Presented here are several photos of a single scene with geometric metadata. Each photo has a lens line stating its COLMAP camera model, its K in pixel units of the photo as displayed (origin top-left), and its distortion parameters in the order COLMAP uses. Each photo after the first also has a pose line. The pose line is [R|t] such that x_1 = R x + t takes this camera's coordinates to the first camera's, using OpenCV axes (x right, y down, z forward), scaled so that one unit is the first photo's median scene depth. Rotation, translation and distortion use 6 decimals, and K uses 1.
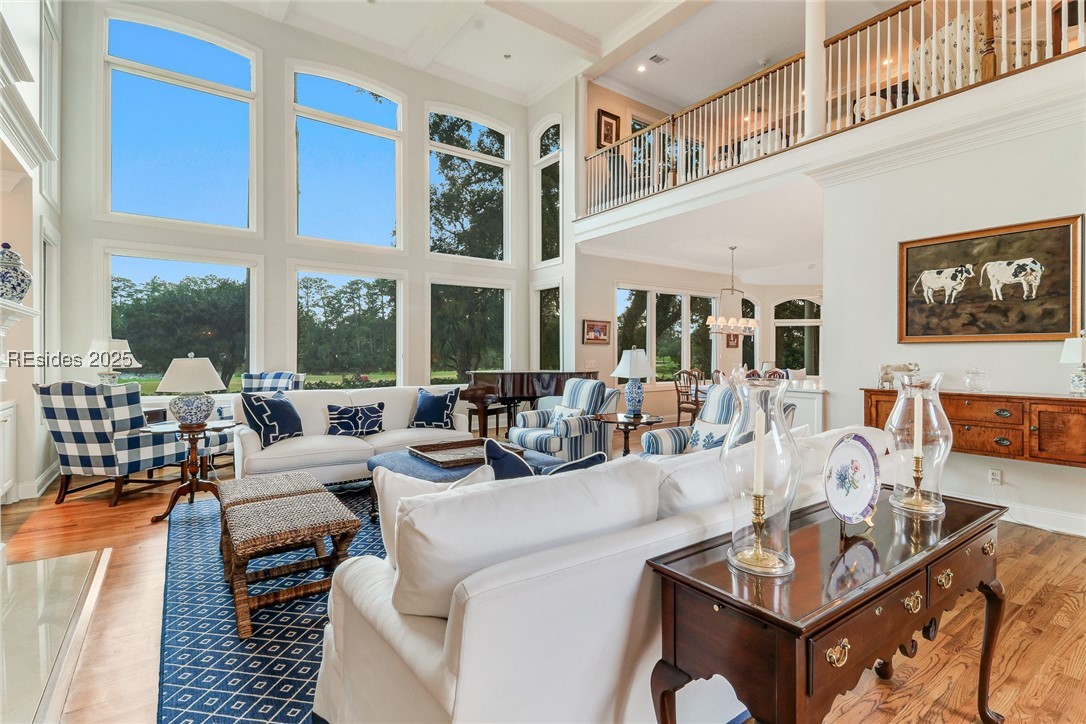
lens RADIAL K [[506.3, 0, 550.2], [0, 506.3, 360.6], [0, 0, 1]] dist [0.019680, -0.013209]
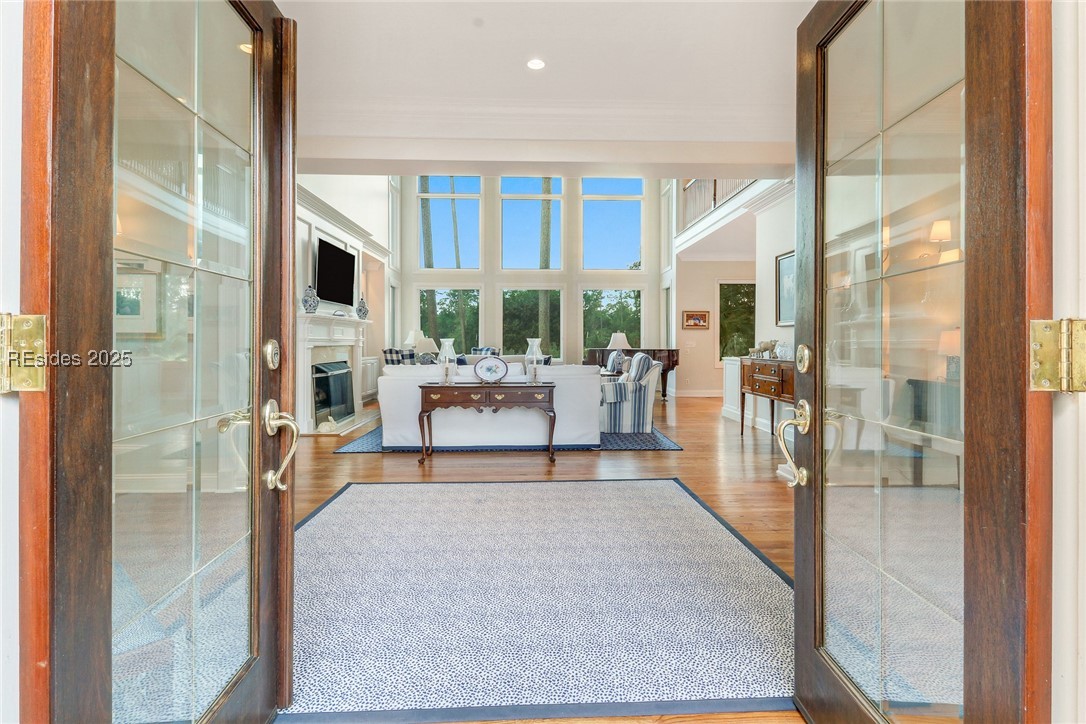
lens RADIAL K [[506.3, 0, 550.2], [0, 506.3, 360.6], [0, 0, 1]] dist [0.019680, -0.013209]
pose [[0.831784, 0.019213, -0.554767, 0.537606], [-0.005188, 0.999626, 0.026842, 0.015770], [0.555075, -0.019449, 0.831573, -0.310712]]
